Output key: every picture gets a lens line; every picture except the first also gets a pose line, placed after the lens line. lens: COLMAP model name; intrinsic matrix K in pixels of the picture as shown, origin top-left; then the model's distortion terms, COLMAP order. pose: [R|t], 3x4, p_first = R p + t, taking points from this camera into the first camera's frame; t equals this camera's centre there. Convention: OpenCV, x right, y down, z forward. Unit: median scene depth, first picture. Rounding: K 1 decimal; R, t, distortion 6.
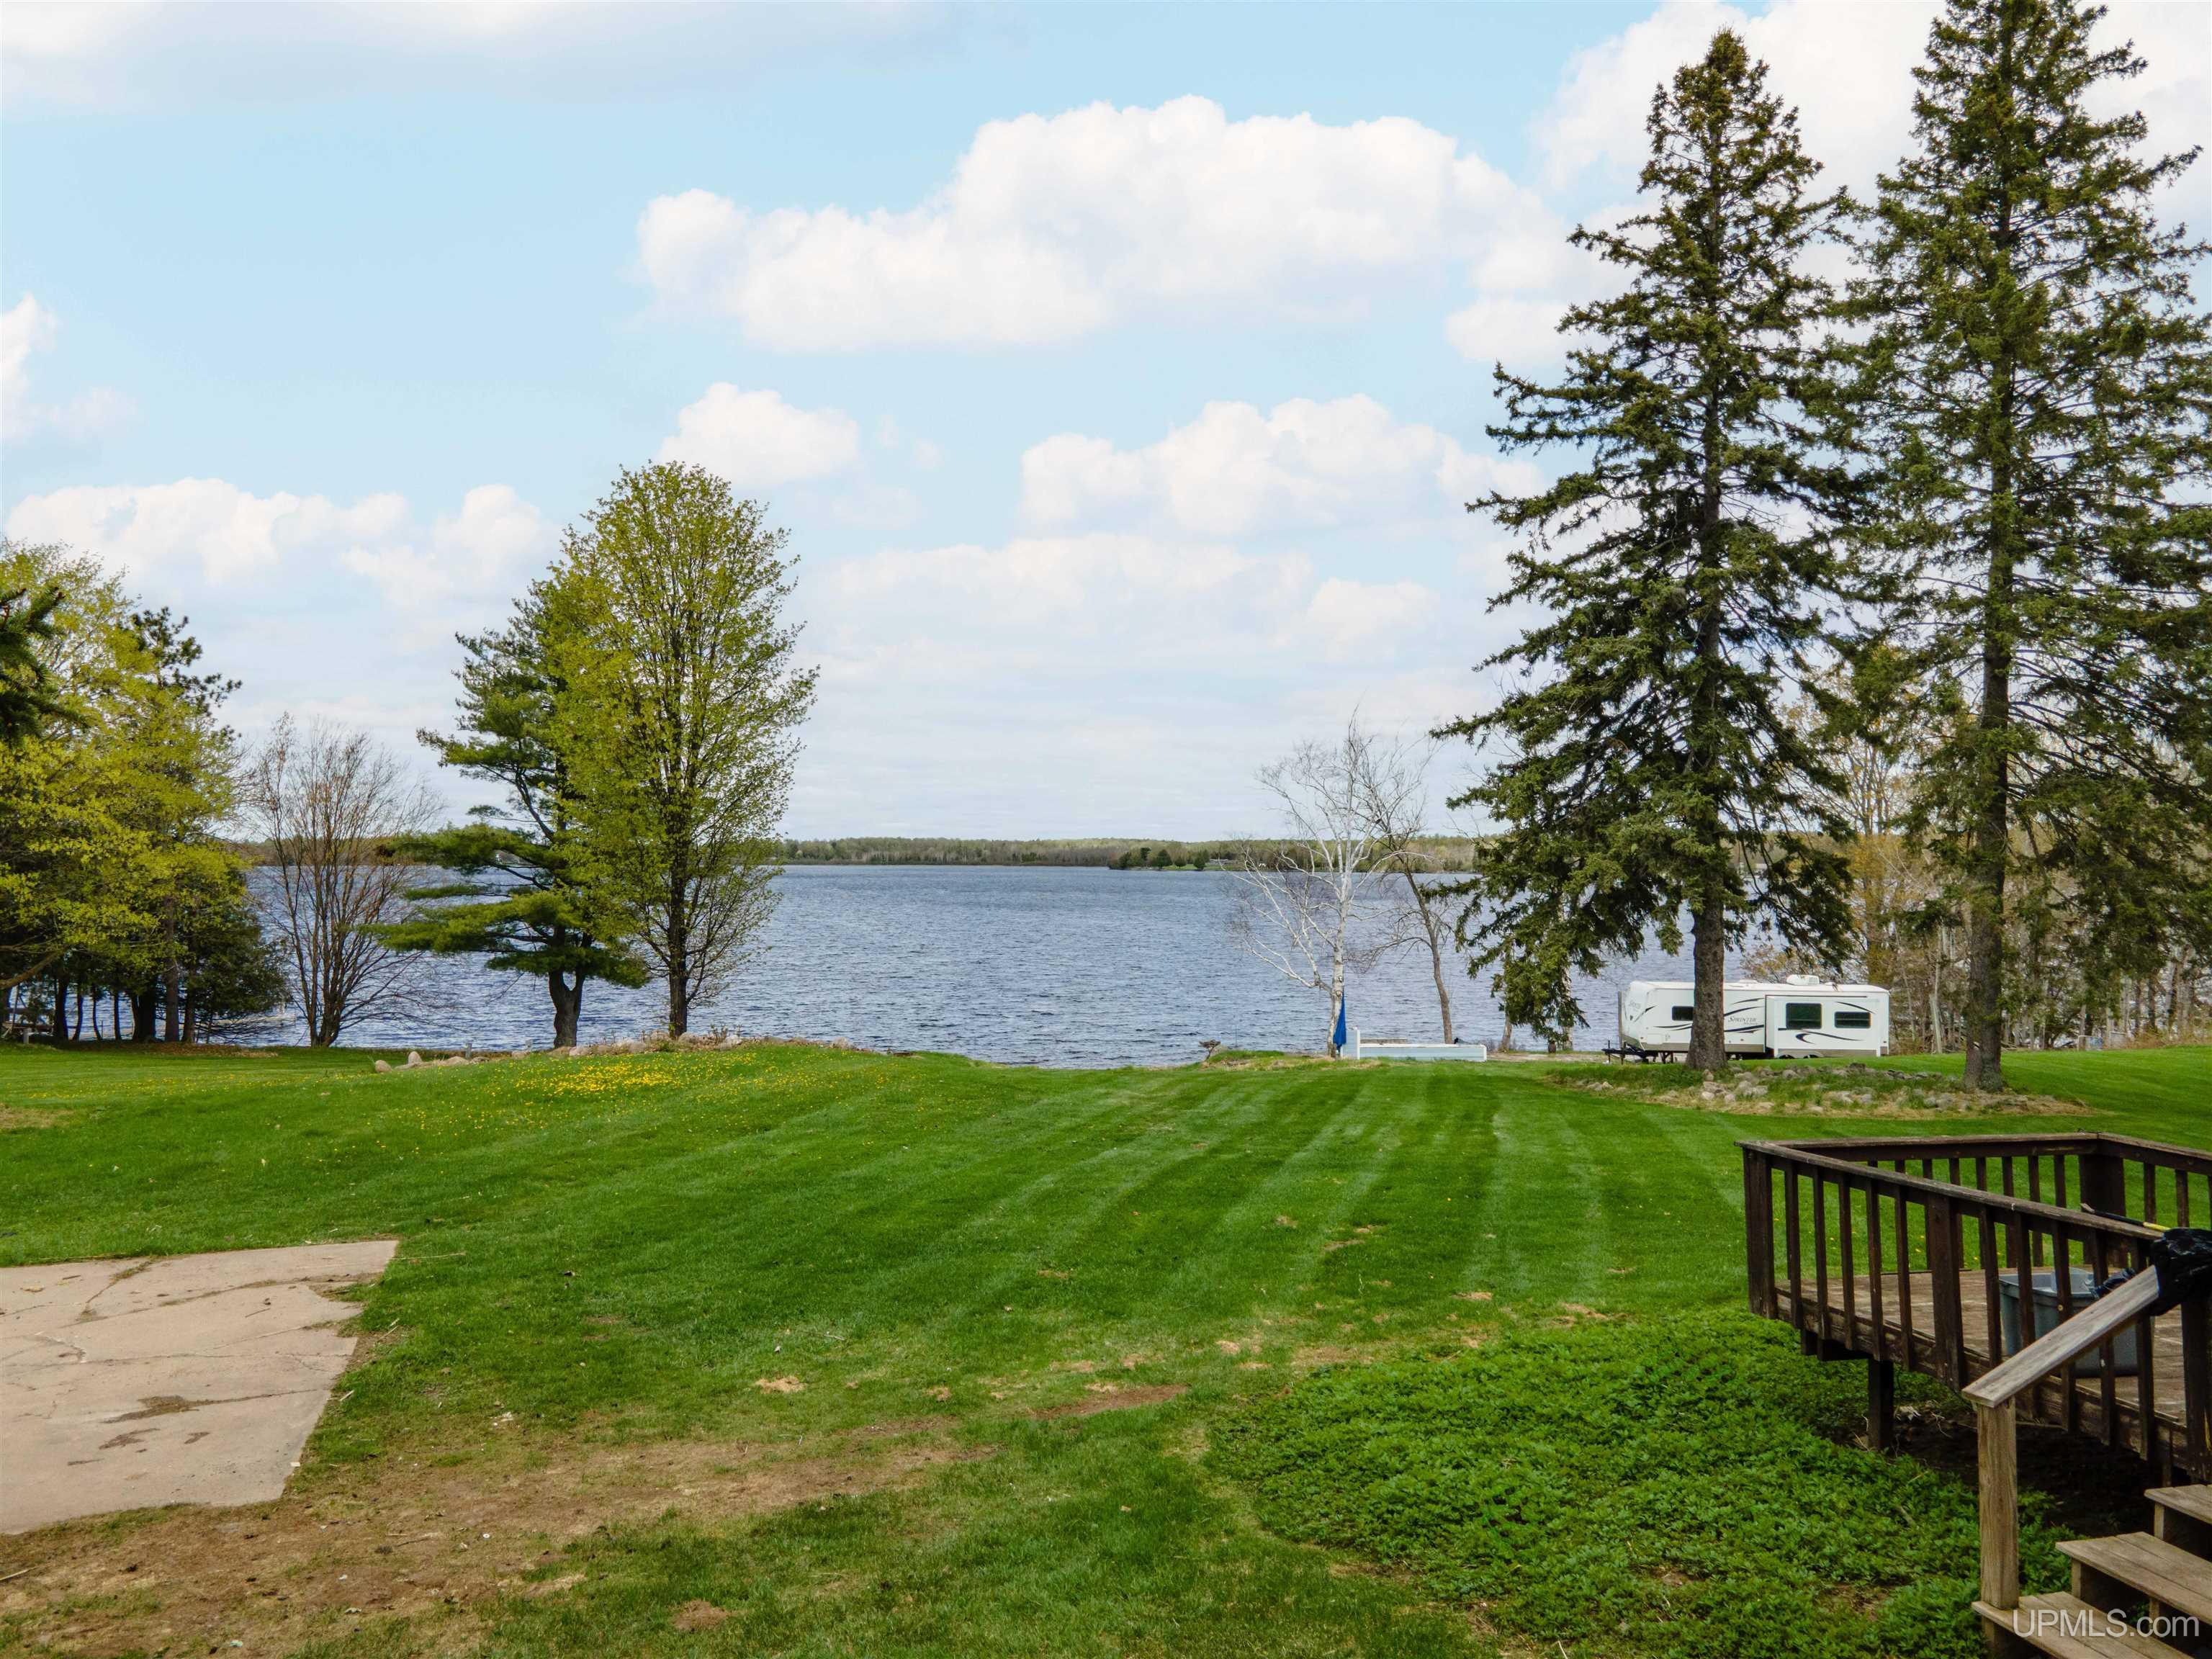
lens RADIAL K [[1584.4, 0, 1072.5], [0, 1584.4, 831.0], [0, 0, 1]] dist [0.001894, 0.001612]
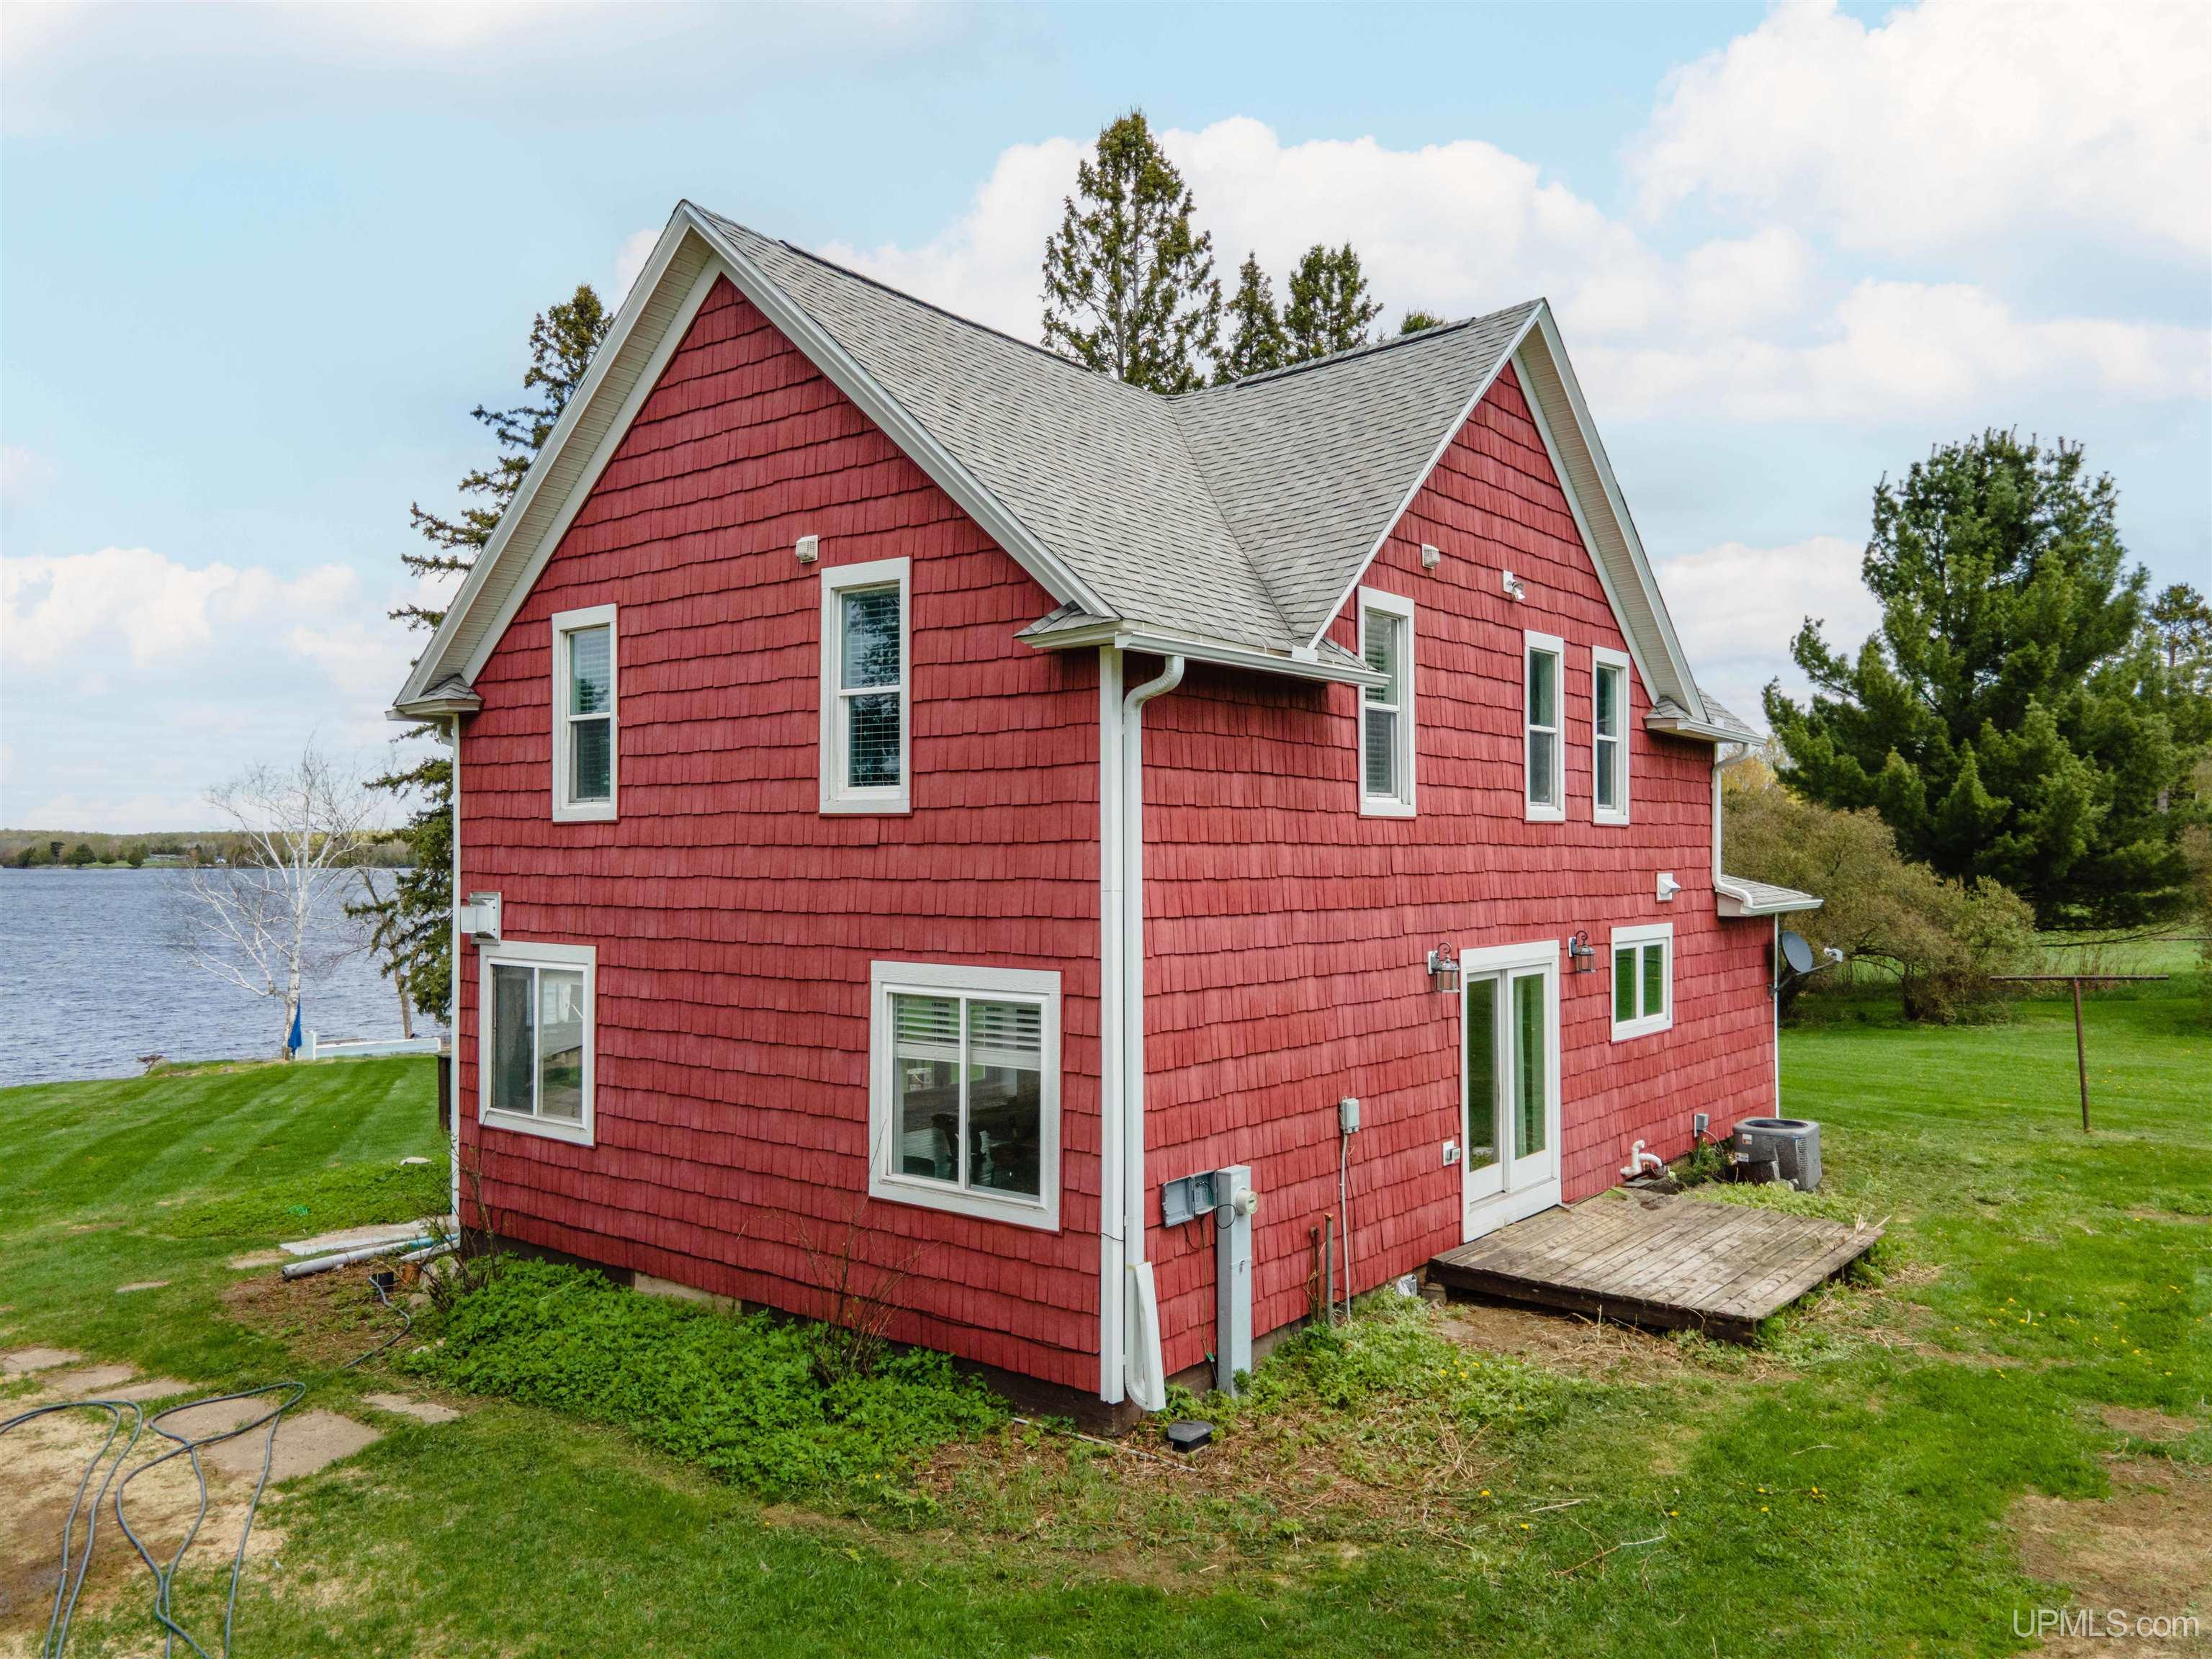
lens RADIAL K [[1623.3, 0, 1108.4], [0, 1623.3, 841.7], [0, 0, 1]] dist [0.054591, 0.004989]
pose [[0.818561, -0.003464, 0.574409, -0.037199], [-0.004645, 0.999909, 0.012649, -0.039127], [-0.574400, -0.013022, 0.818471, -0.416447]]
